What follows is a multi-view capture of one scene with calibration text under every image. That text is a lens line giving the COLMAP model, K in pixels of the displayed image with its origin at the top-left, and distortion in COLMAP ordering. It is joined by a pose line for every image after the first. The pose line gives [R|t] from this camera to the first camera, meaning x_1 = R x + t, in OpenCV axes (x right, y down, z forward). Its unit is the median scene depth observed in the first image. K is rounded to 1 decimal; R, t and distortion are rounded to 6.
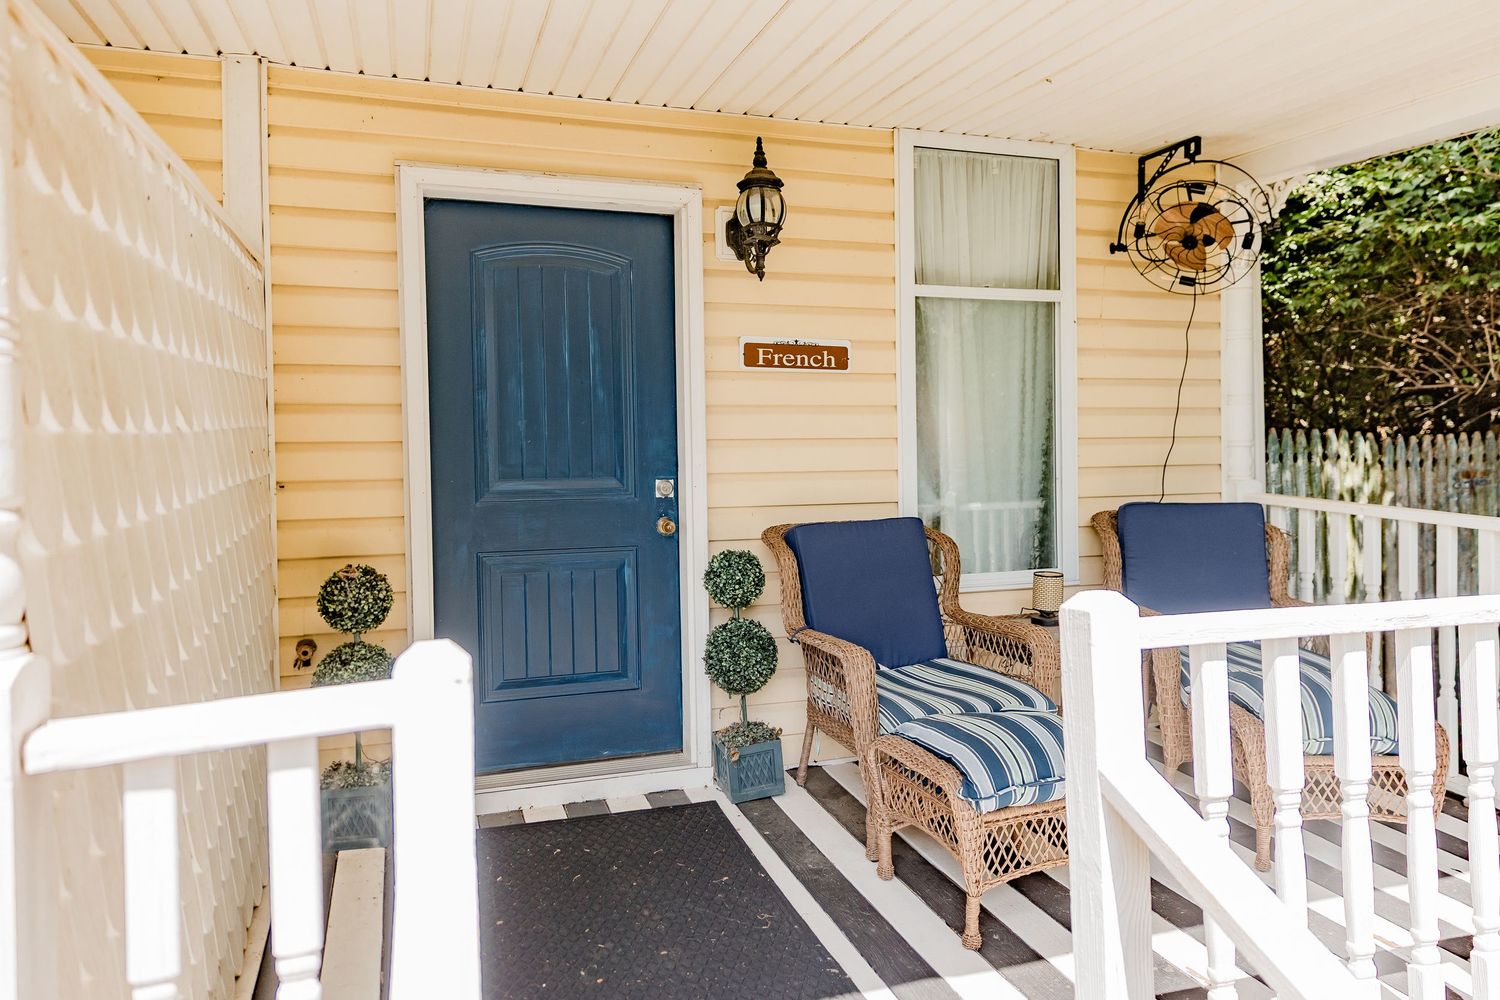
lens RADIAL K [[1027.0, 0, 753.0], [0, 1027.0, 496.8], [0, 0, 1]] dist [0.003791, 0.000665]
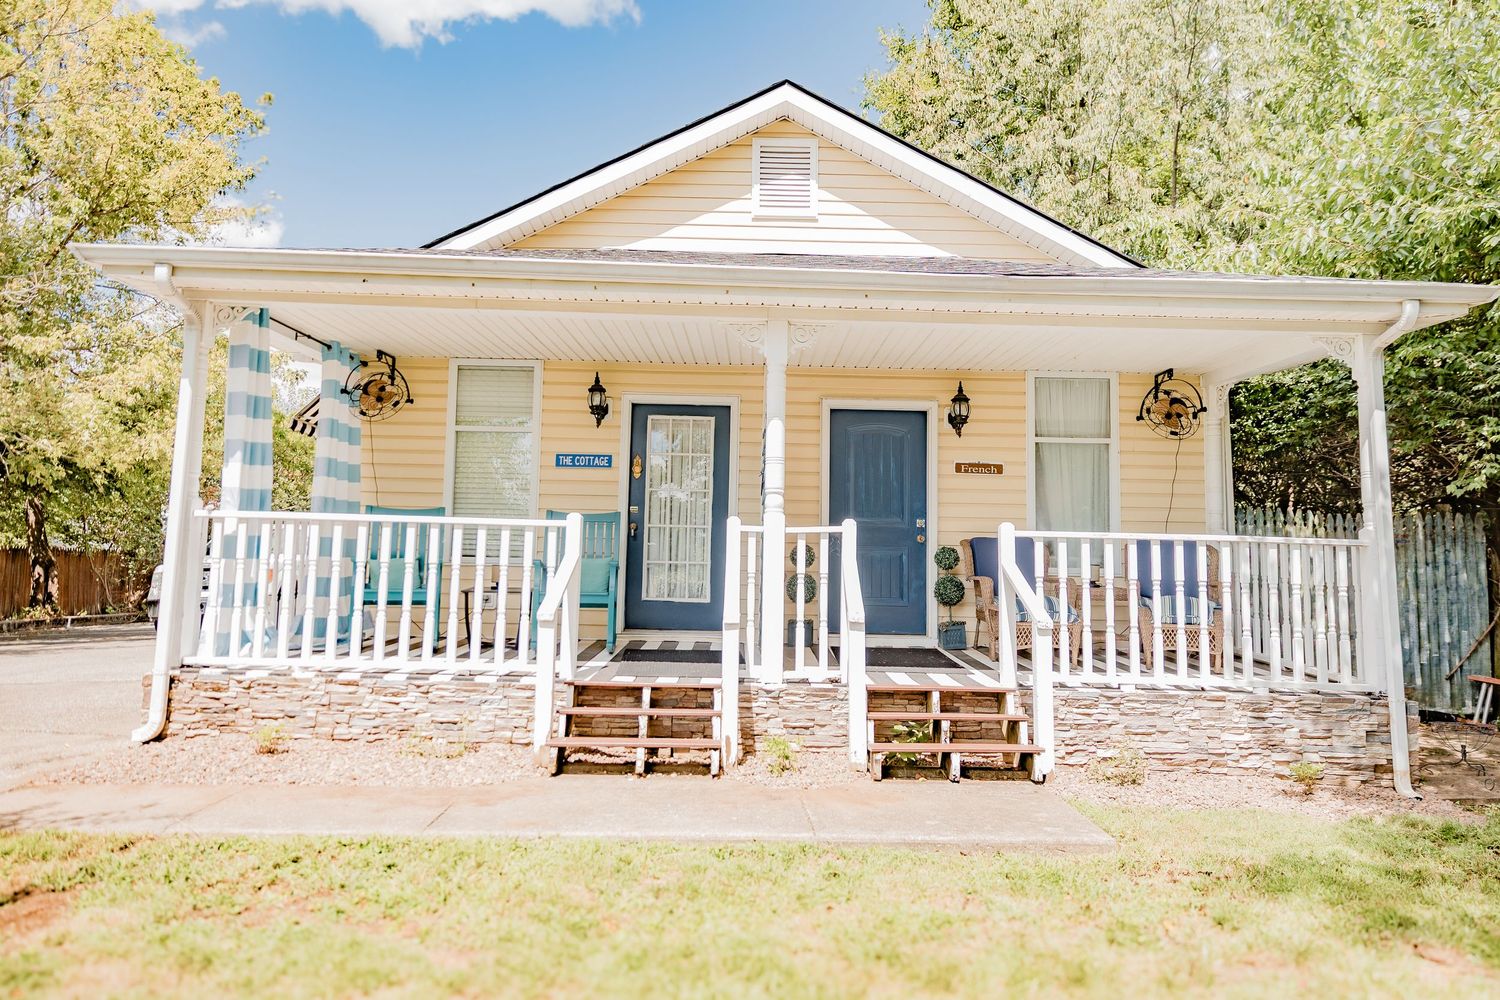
lens RADIAL K [[1027.0, 0, 750.2], [0, 1027.0, 501.8], [0, 0, 1]] dist [0.003791, 0.000665]
pose [[0.953495, 0.006361, -0.301342, 0.263006], [-0.041283, 0.993111, -0.109664, 0.227496], [0.298568, 0.117004, 0.947189, -1.429925]]
